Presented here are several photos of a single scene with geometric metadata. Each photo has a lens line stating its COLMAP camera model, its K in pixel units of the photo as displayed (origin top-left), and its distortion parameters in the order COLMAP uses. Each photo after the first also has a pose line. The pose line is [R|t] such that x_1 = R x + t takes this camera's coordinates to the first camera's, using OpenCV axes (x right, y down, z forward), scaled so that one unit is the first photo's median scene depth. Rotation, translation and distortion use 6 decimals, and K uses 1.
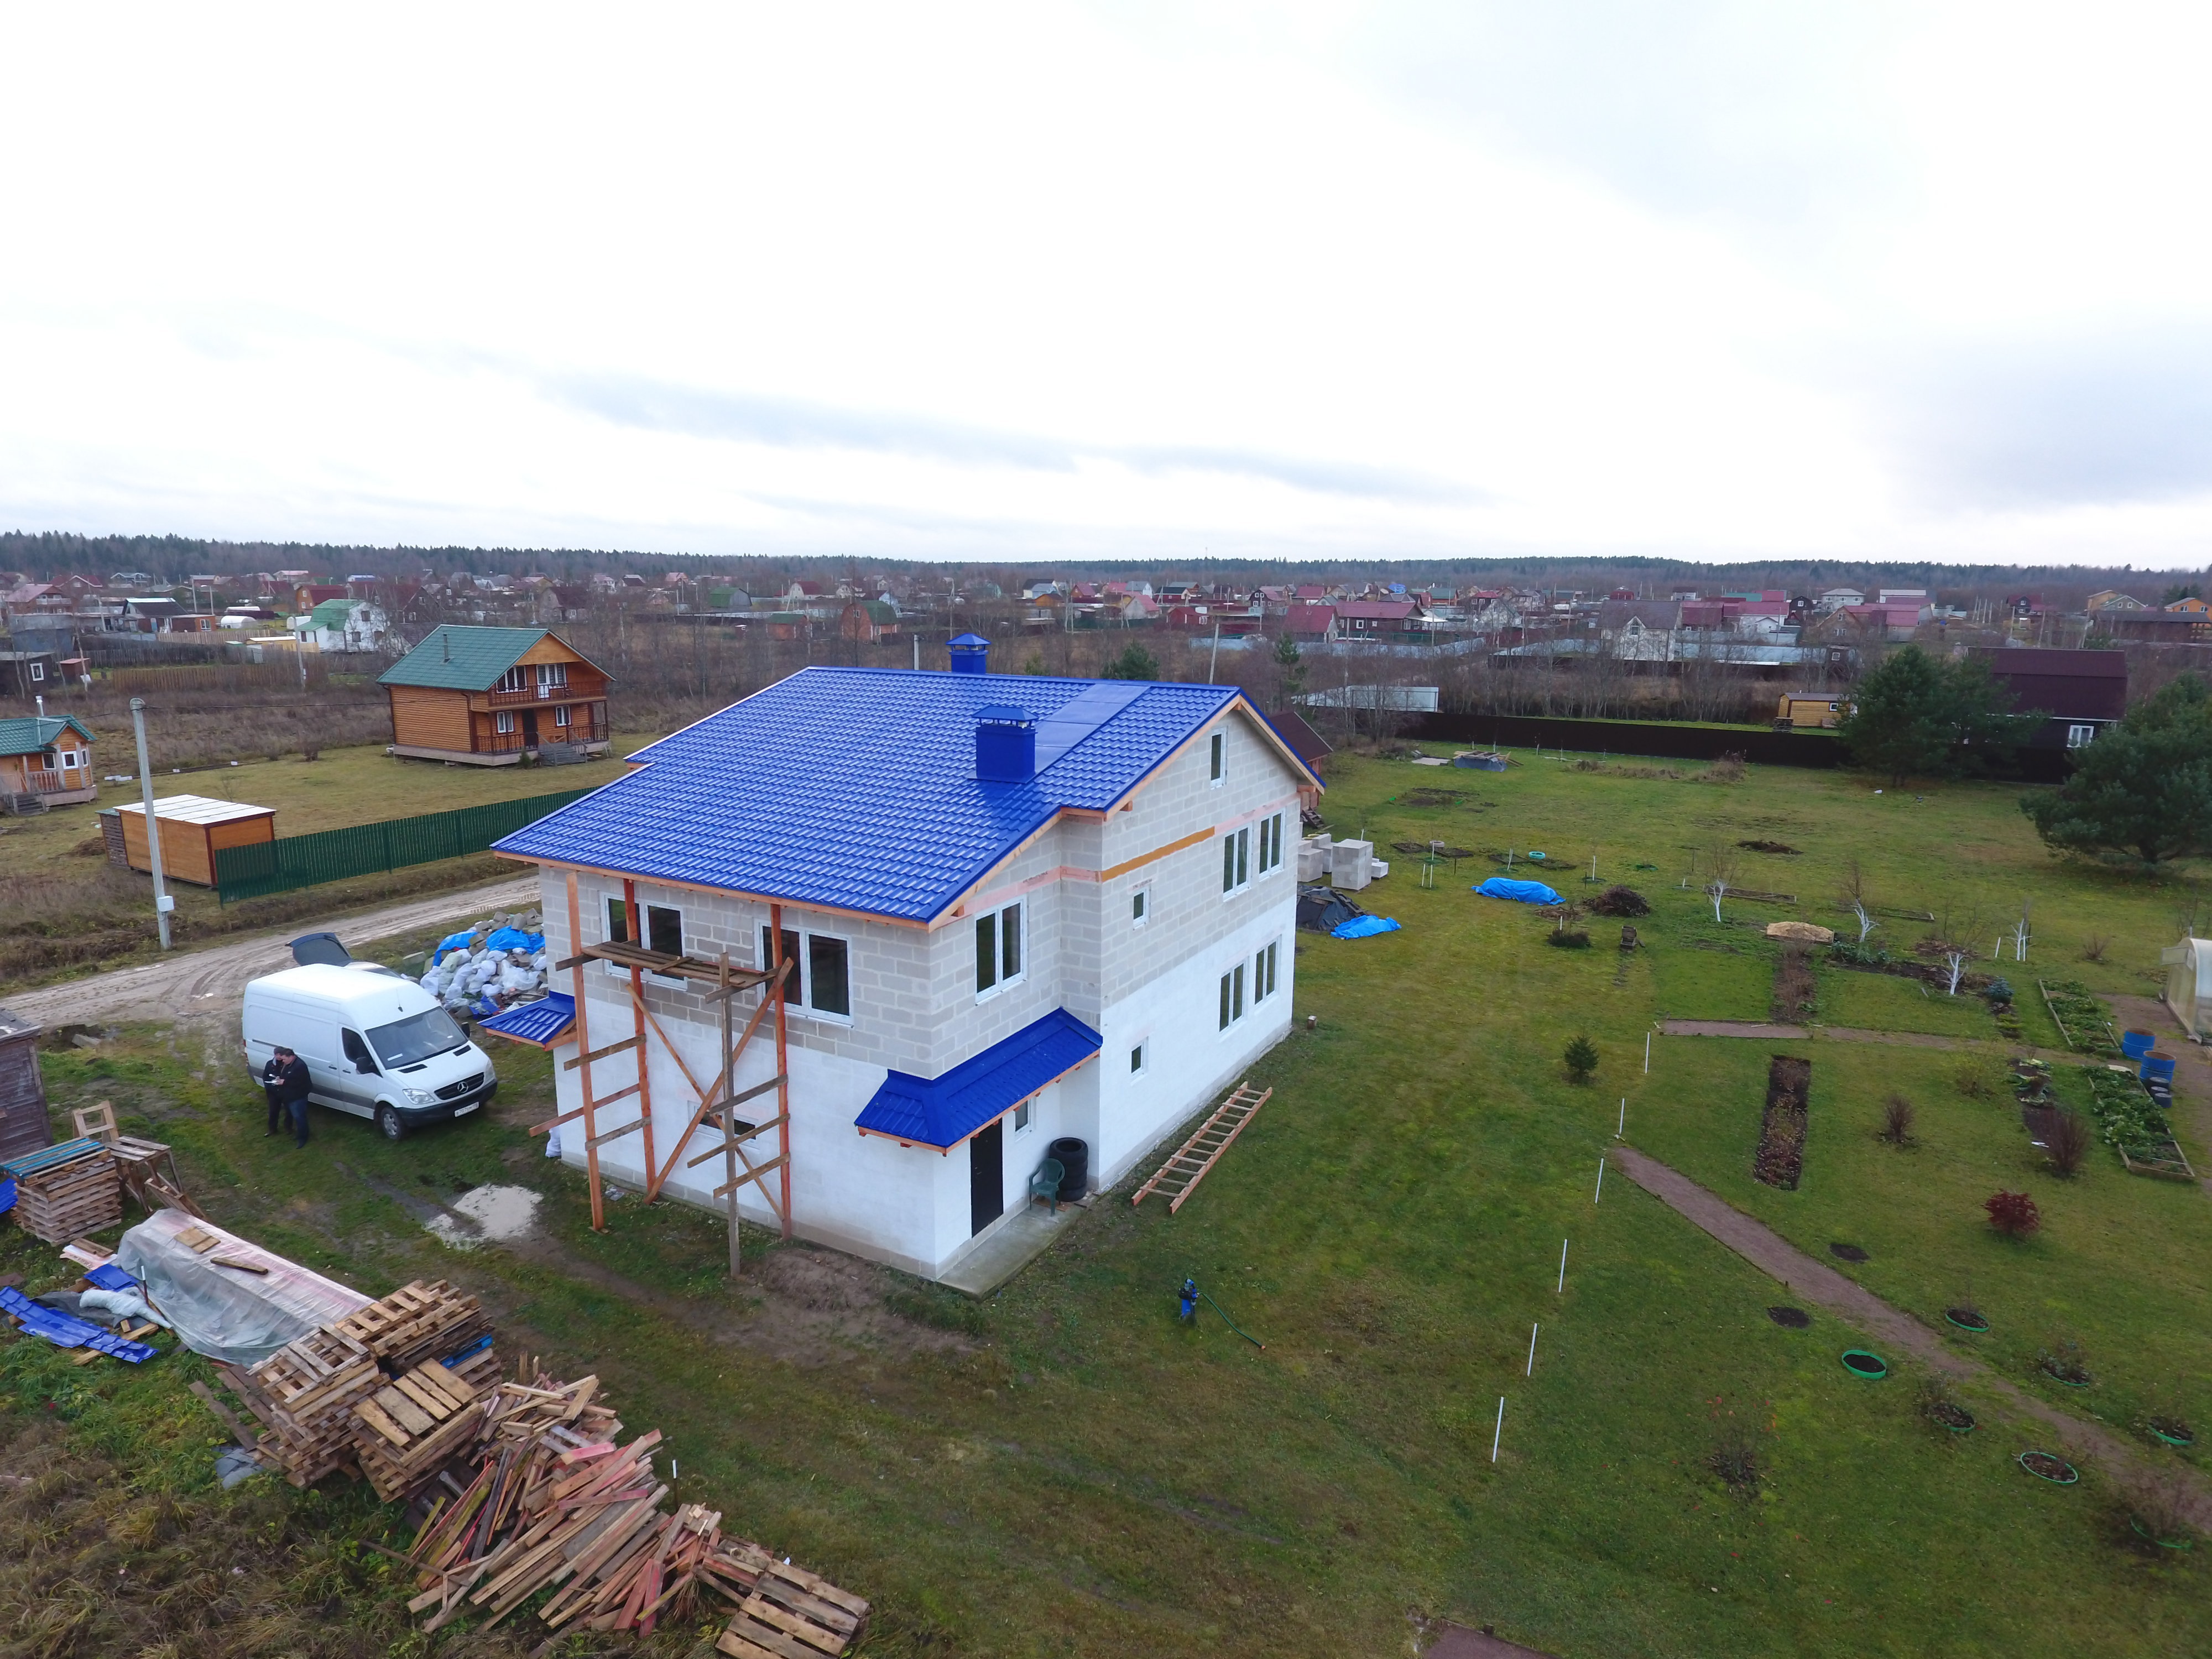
lens RADIAL K [[1291.4, 0, 1095.1], [0, 1291.4, 832.0], [0, 0, 1]] dist [-0.004672, -0.001521]
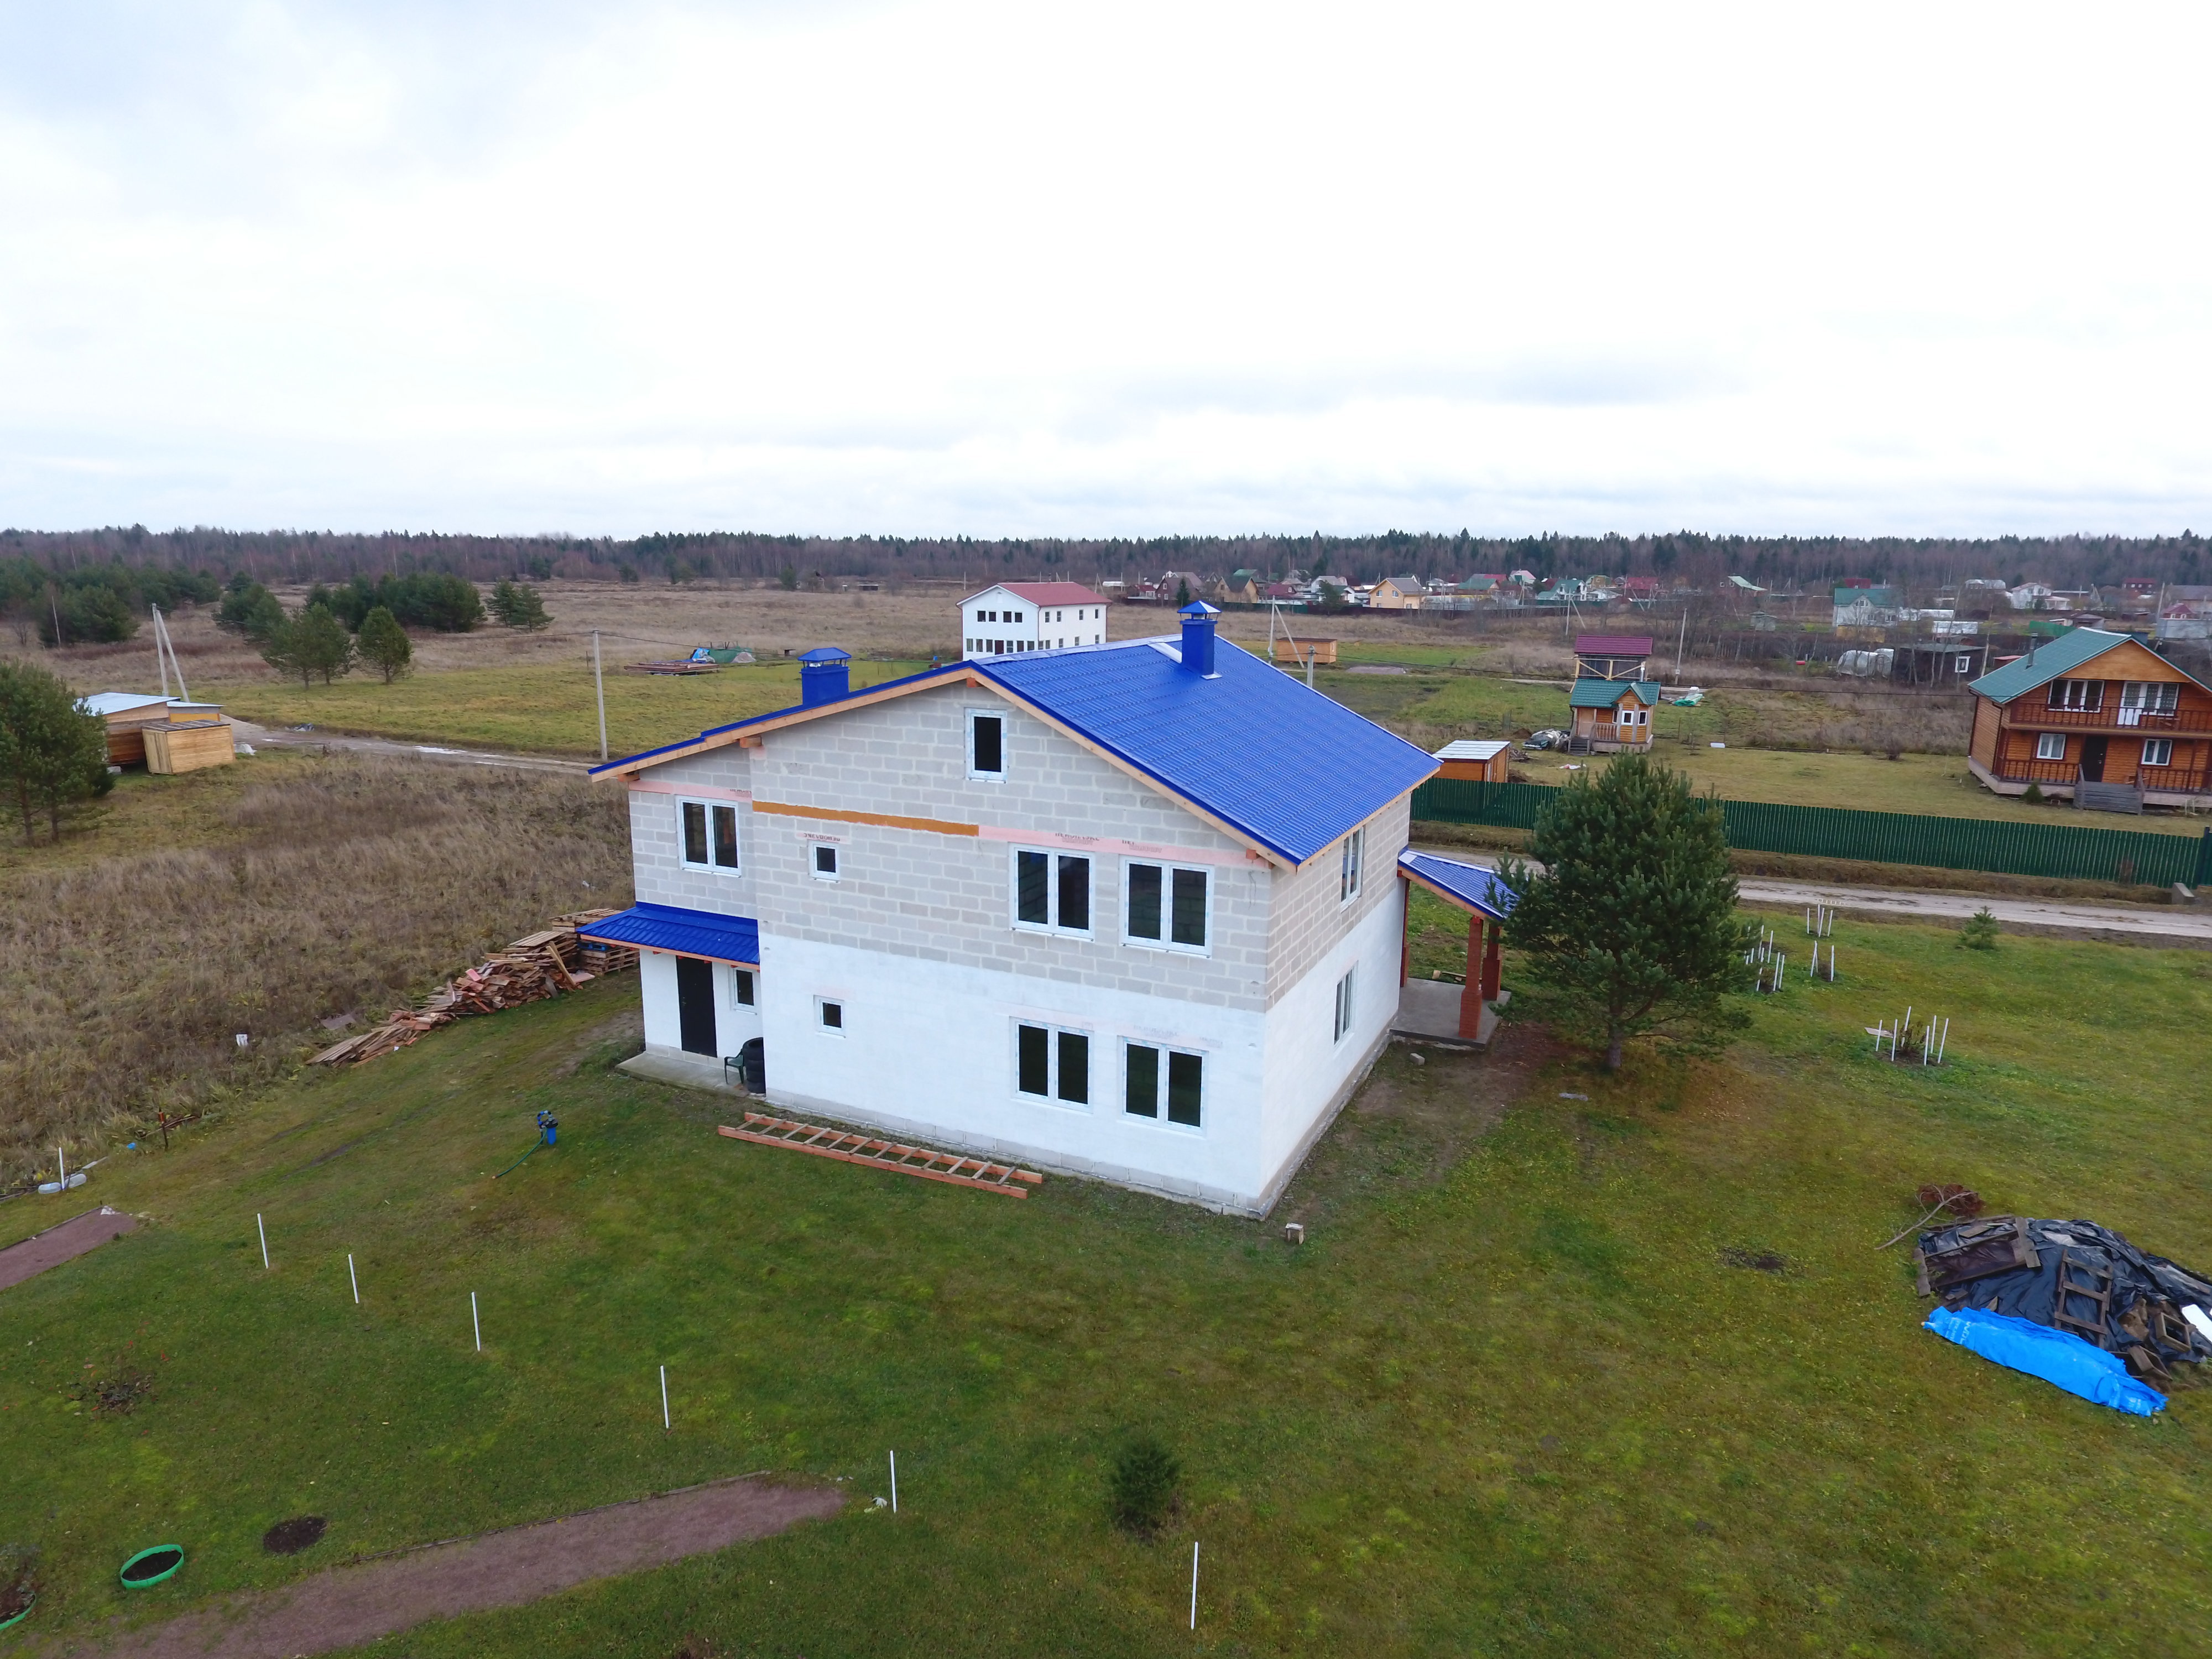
lens RADIAL K [[1291.4, 0, 1095.1], [0, 1291.4, 832.0], [0, 0, 1]] dist [-0.004672, -0.001521]
pose [[0.053645, 0.194648, -0.979405, 0.845233], [-0.202313, 0.962594, 0.180226, -0.153491], [0.977850, 0.188478, 0.091019, 0.925904]]
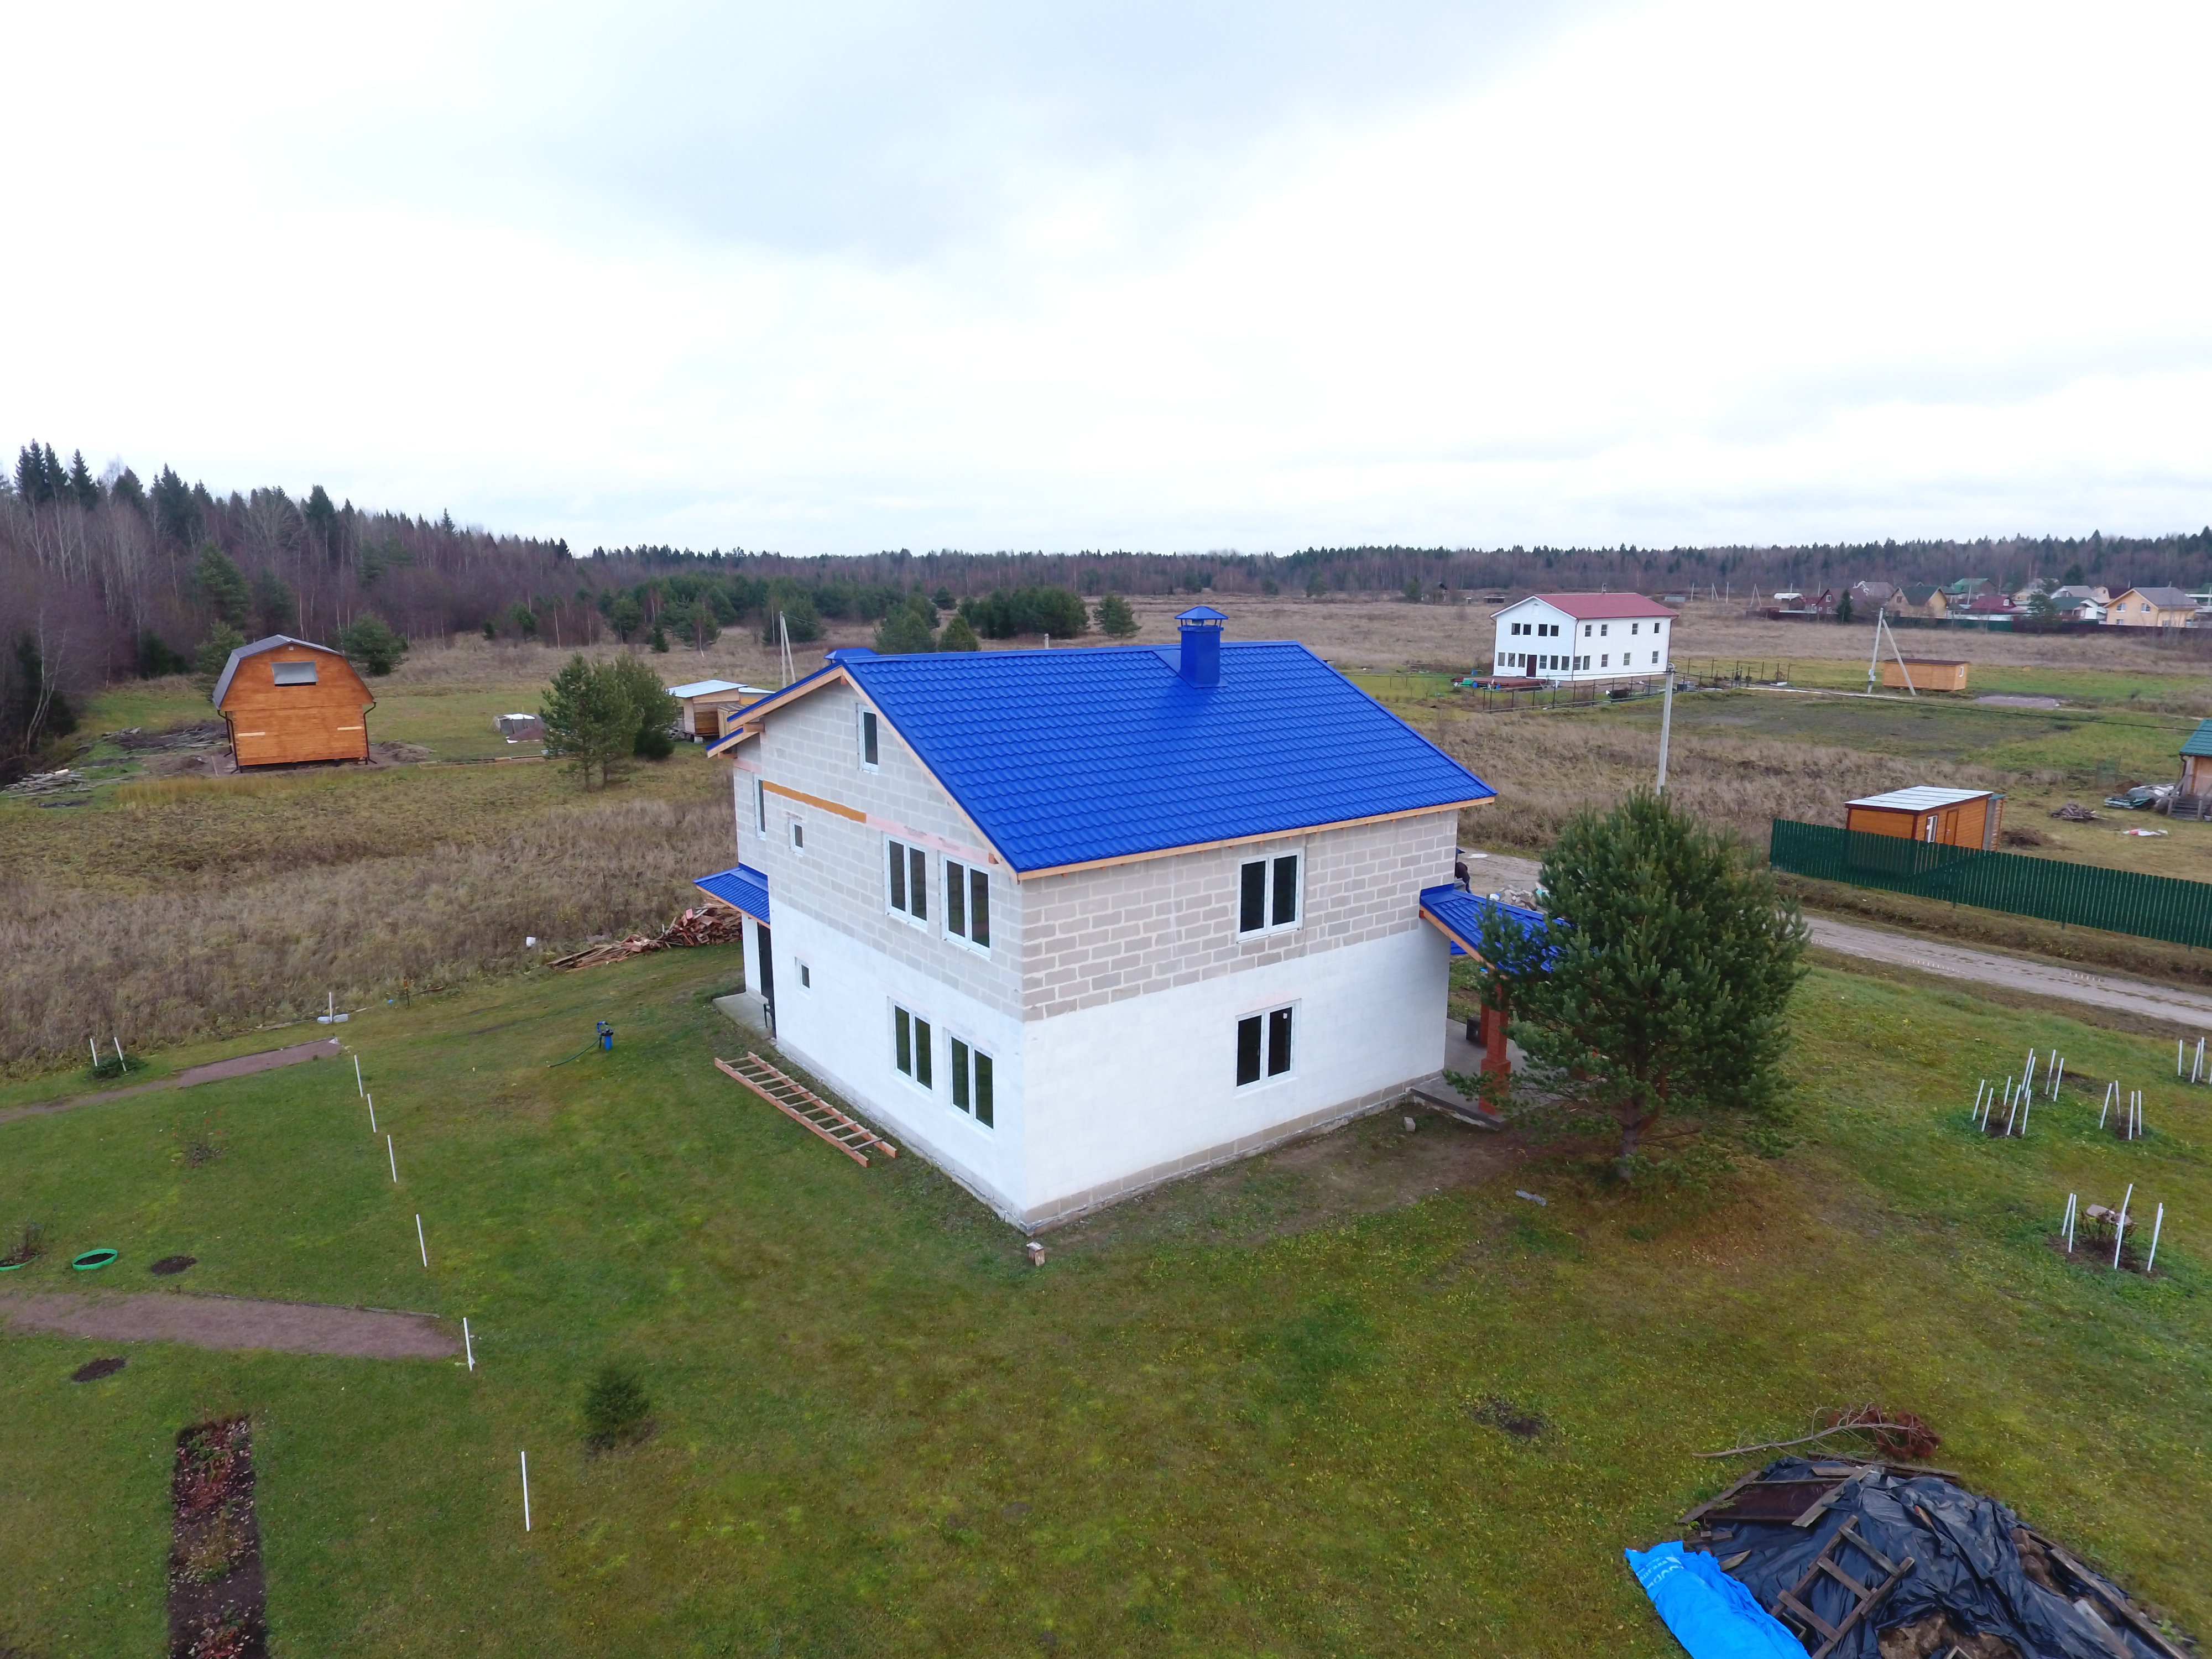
lens RADIAL K [[1291.4, 0, 1095.1], [0, 1291.4, 832.0], [0, 0, 1]] dist [-0.004672, -0.001521]
pose [[-0.427169, 0.168503, -0.888332, 0.759503], [-0.178424, 0.947453, 0.265516, -0.238828], [0.886392, 0.271920, -0.374658, 1.370625]]
